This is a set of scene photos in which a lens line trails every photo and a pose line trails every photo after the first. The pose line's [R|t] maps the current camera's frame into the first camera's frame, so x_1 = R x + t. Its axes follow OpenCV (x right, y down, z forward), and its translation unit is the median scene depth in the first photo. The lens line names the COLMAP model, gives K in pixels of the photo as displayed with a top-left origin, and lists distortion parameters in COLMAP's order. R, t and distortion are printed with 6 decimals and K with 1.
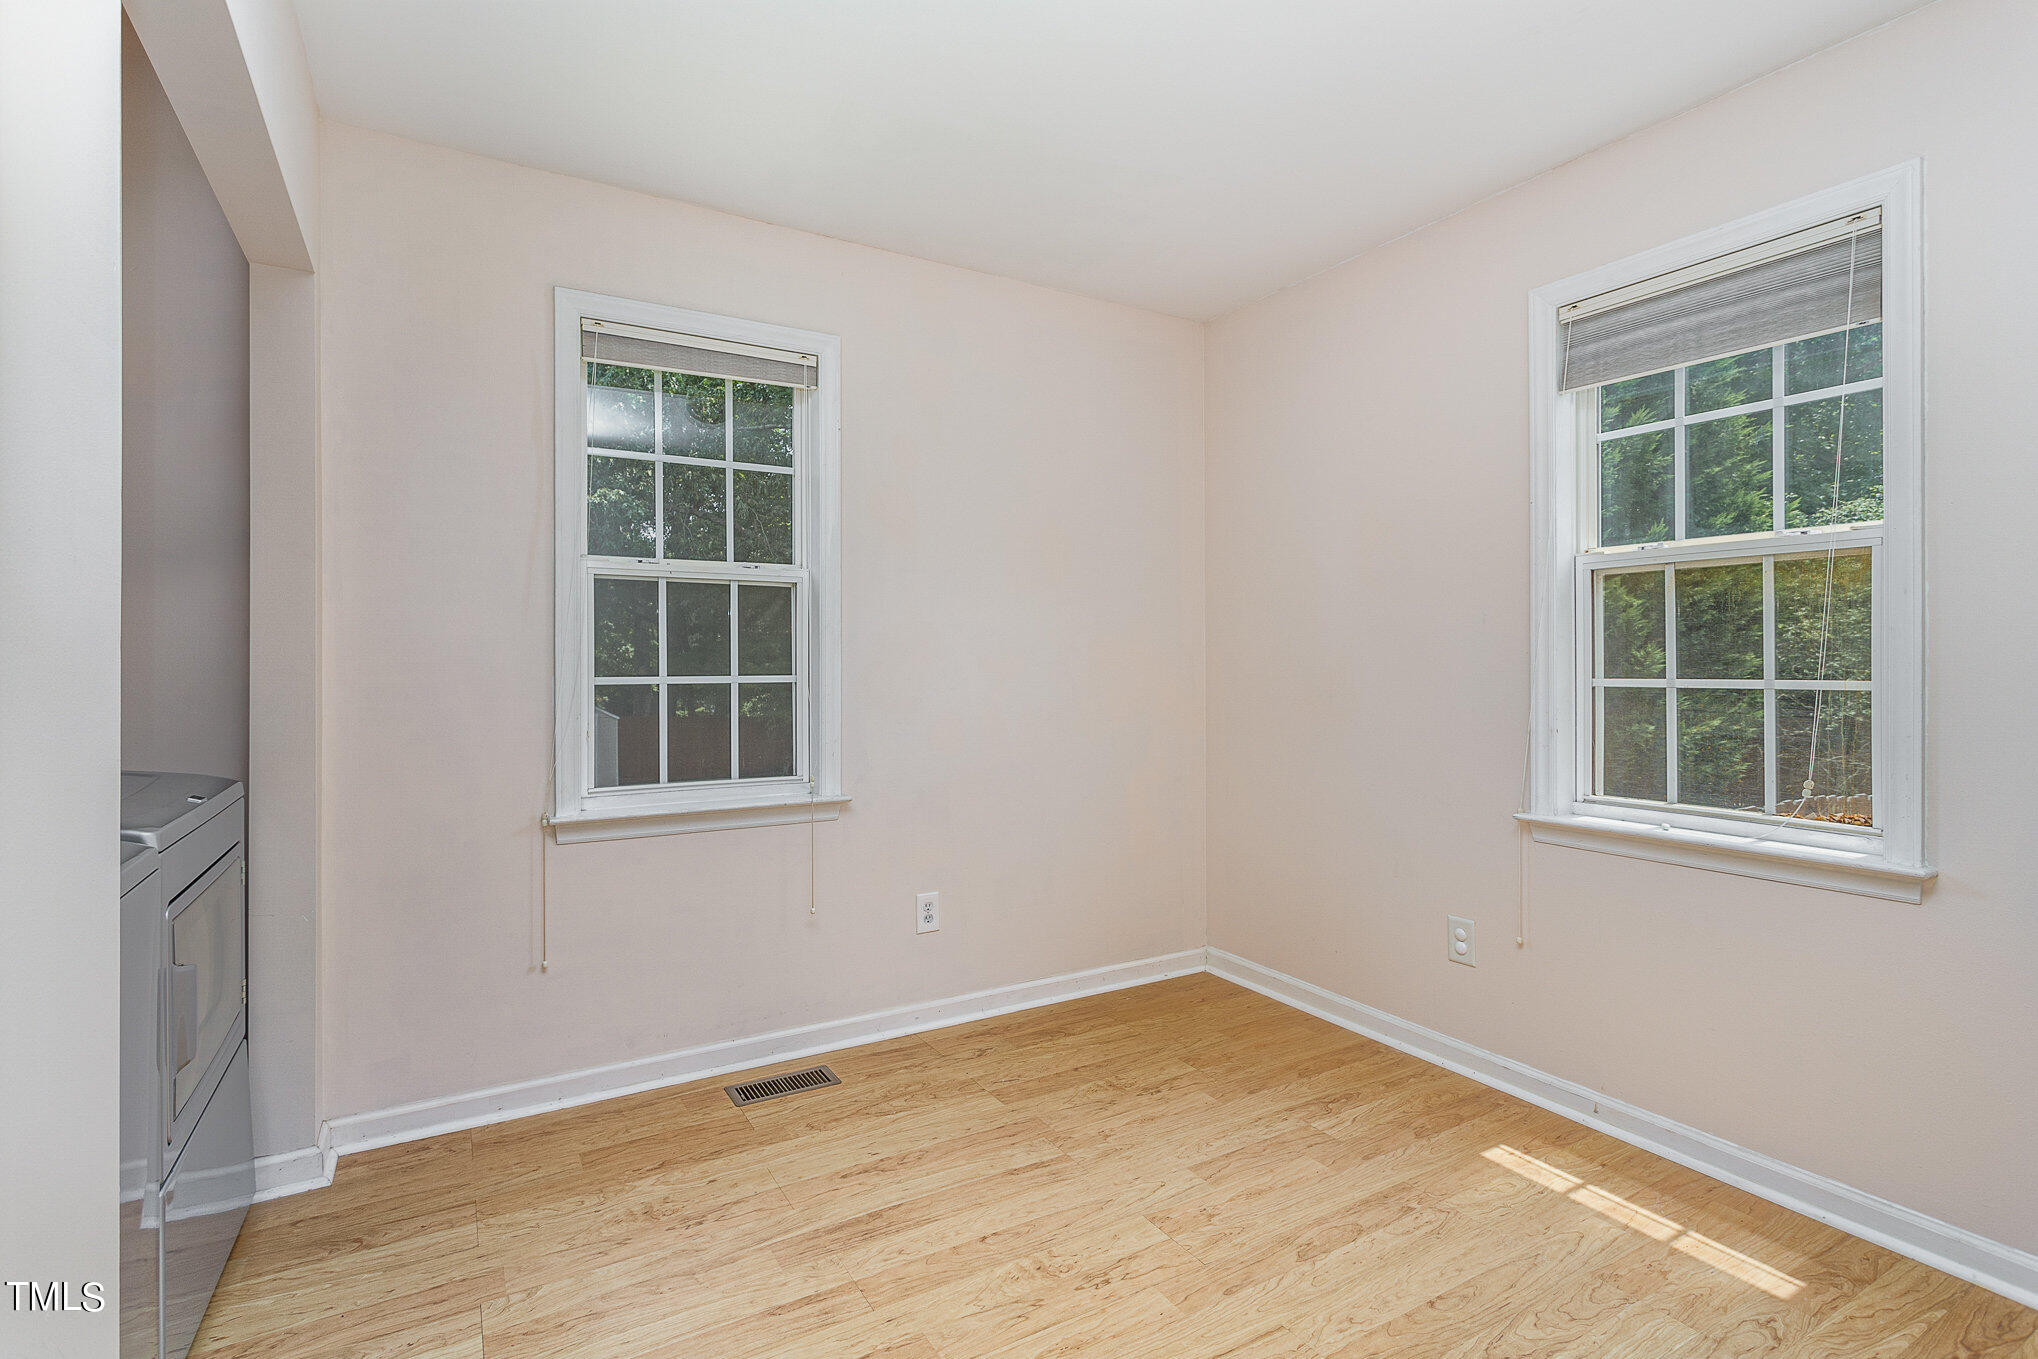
lens RADIAL K [[967.4, 0, 1007.8], [0, 967.4, 662.8], [0, 0, 1]] dist [0.002270, -0.000062]
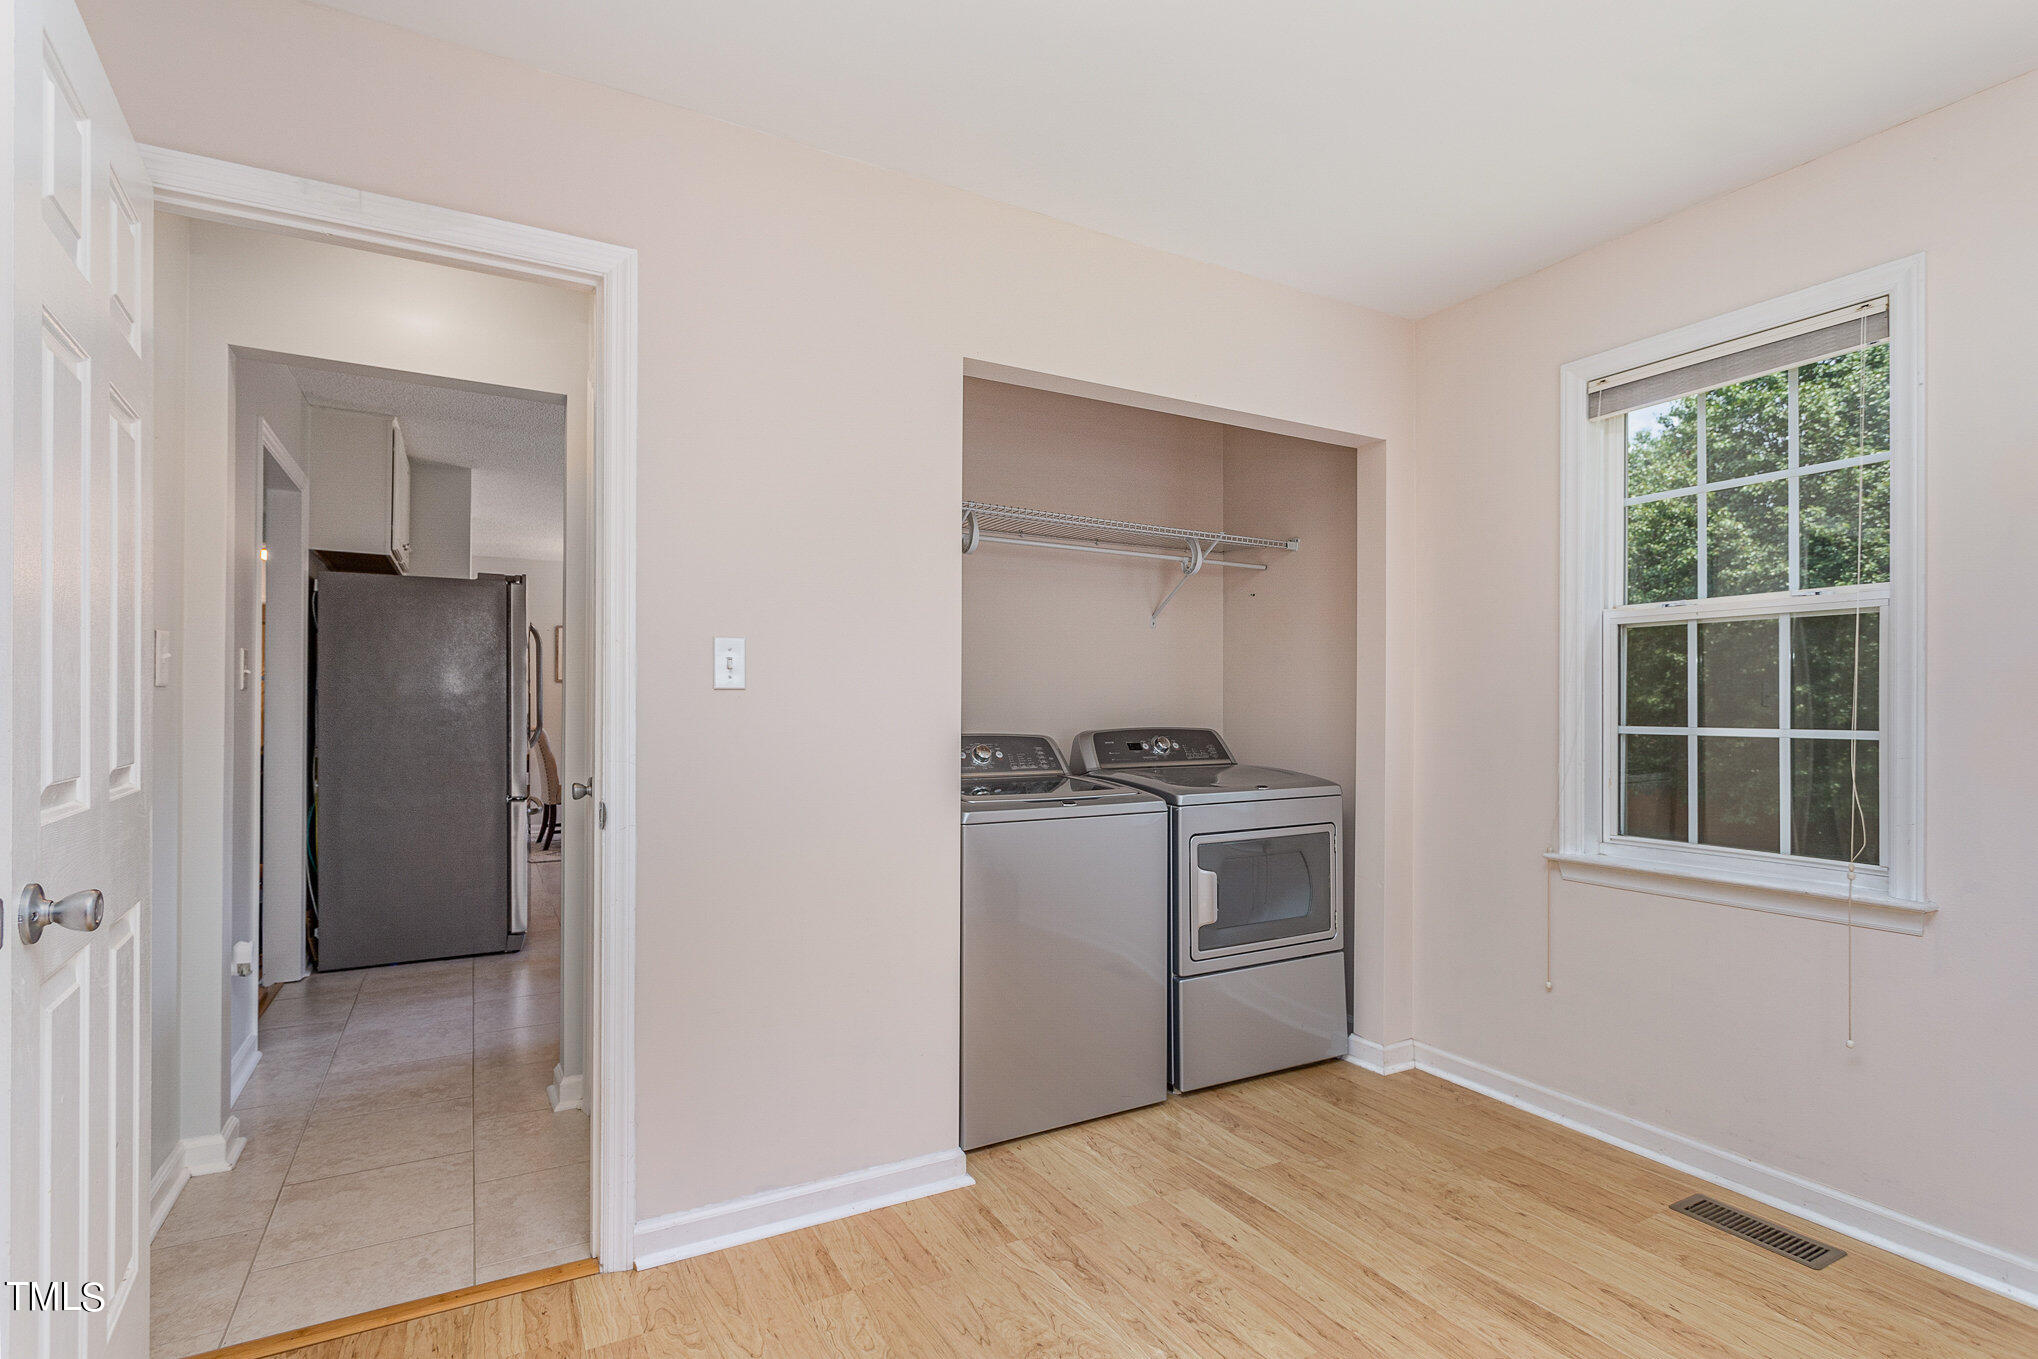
lens RADIAL K [[967.4, 0, 1017.6], [0, 967.4, 698.5], [0, 0, 1]] dist [0.002270, -0.000062]
pose [[-0.022715, -0.011773, -0.999673, 0.643404], [-0.007763, 0.999903, -0.011600, 0.002761], [0.999712, 0.007497, -0.022804, 0.418340]]
